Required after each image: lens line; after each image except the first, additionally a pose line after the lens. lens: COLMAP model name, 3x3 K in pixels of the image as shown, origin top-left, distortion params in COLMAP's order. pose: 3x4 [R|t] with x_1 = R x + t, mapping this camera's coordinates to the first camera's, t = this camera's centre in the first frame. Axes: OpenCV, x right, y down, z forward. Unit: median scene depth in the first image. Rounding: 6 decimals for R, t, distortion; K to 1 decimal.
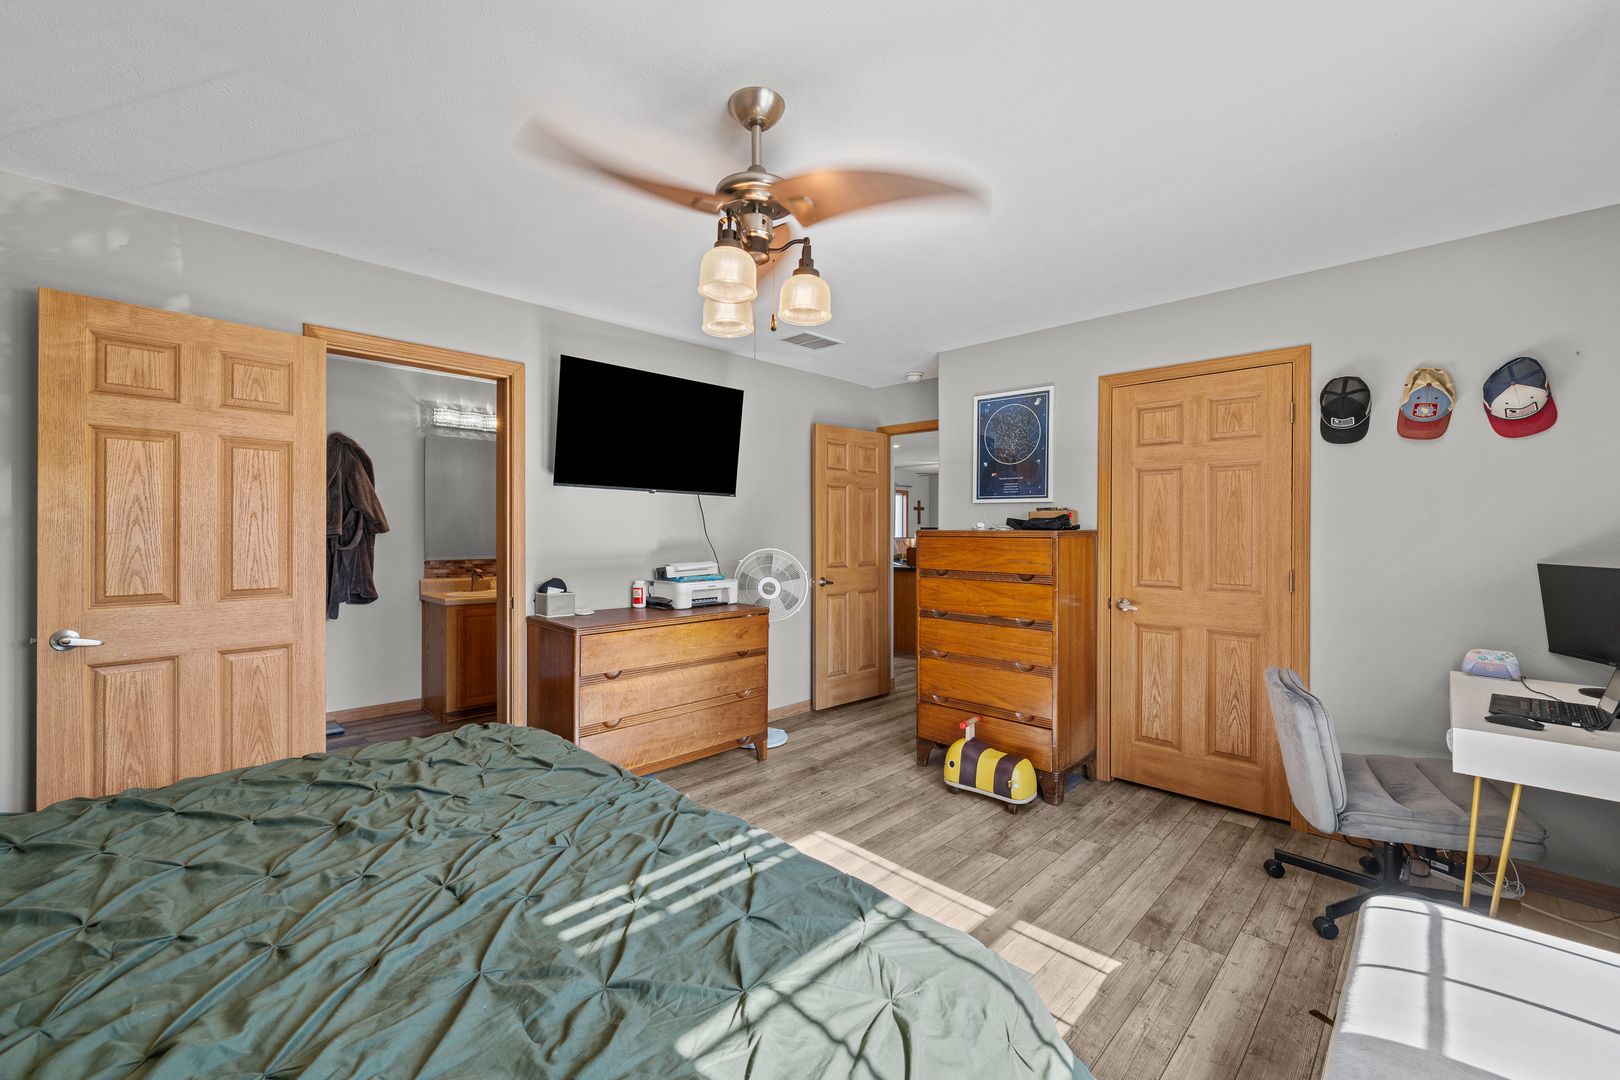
lens RADIAL K [[650.2, 0, 800.9], [0, 650.2, 541.3], [0, 0, 1]] dist [-0.000954, -0.000052]
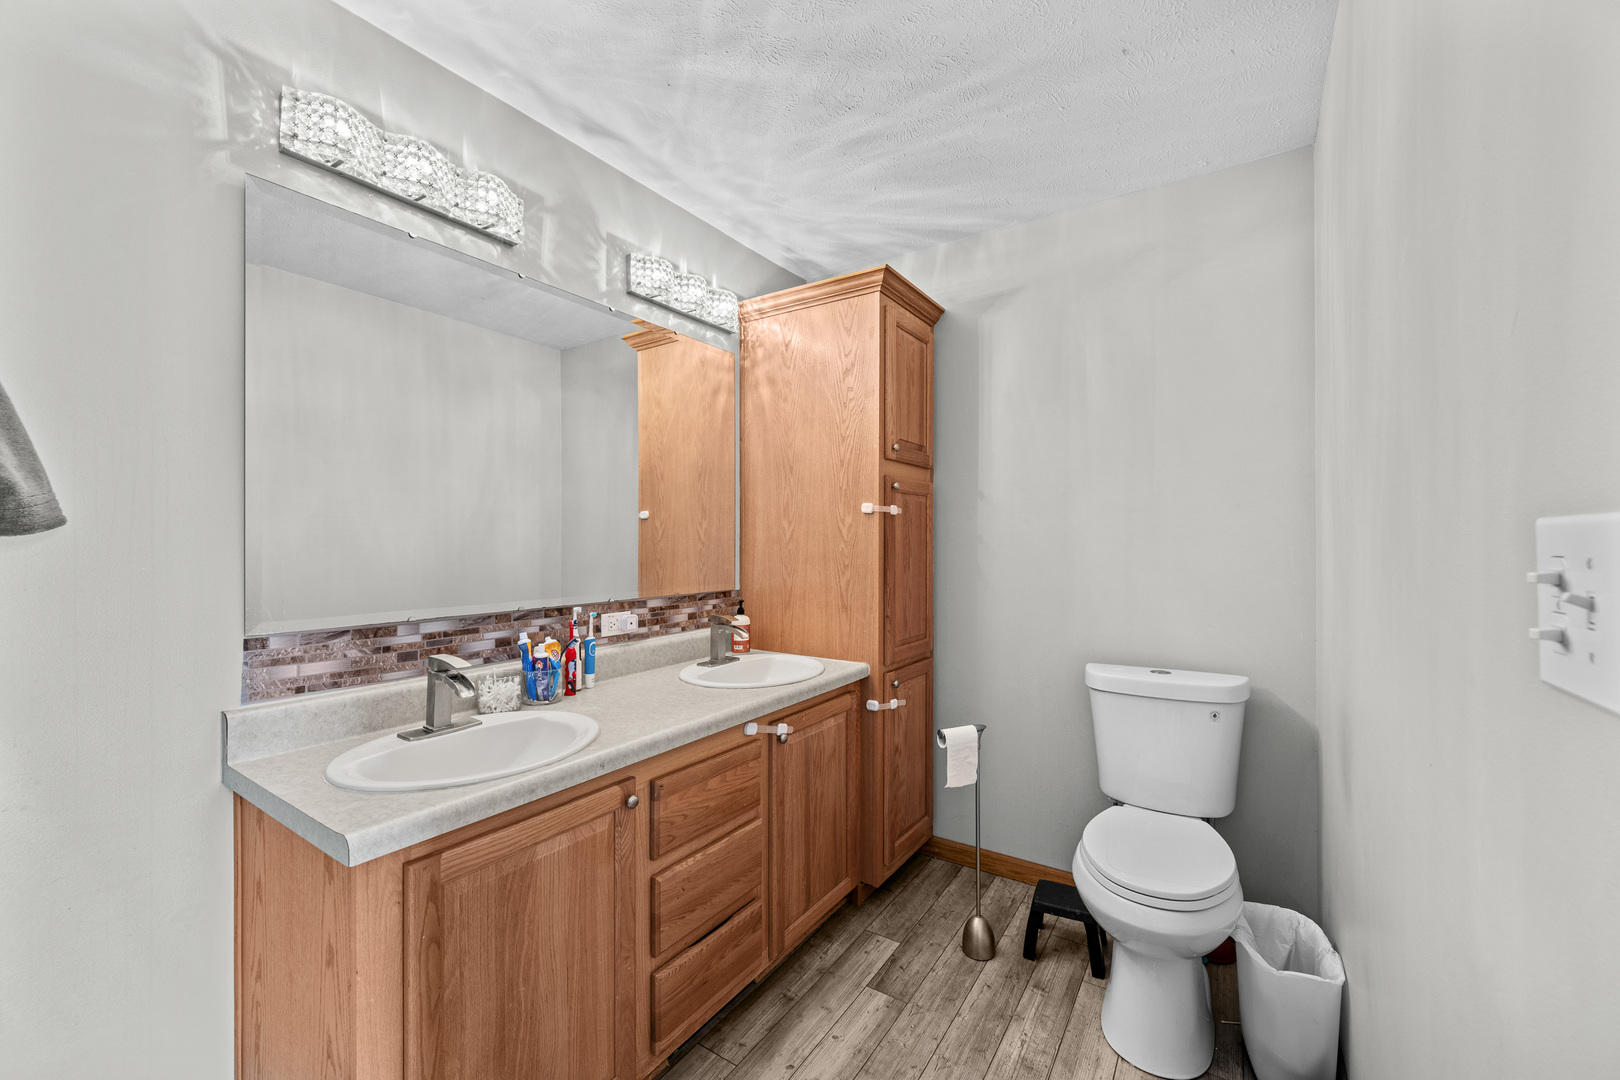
lens RADIAL K [[650.2, 0, 818.8], [0, 650.2, 534.3], [0, 0, 1]] dist [-0.000954, -0.000052]
pose [[0.981676, -0.003768, 0.190519, -0.391773], [0.003643, 0.999993, 0.001006, -0.013067], [-0.190521, -0.000293, 0.981683, 0.682549]]
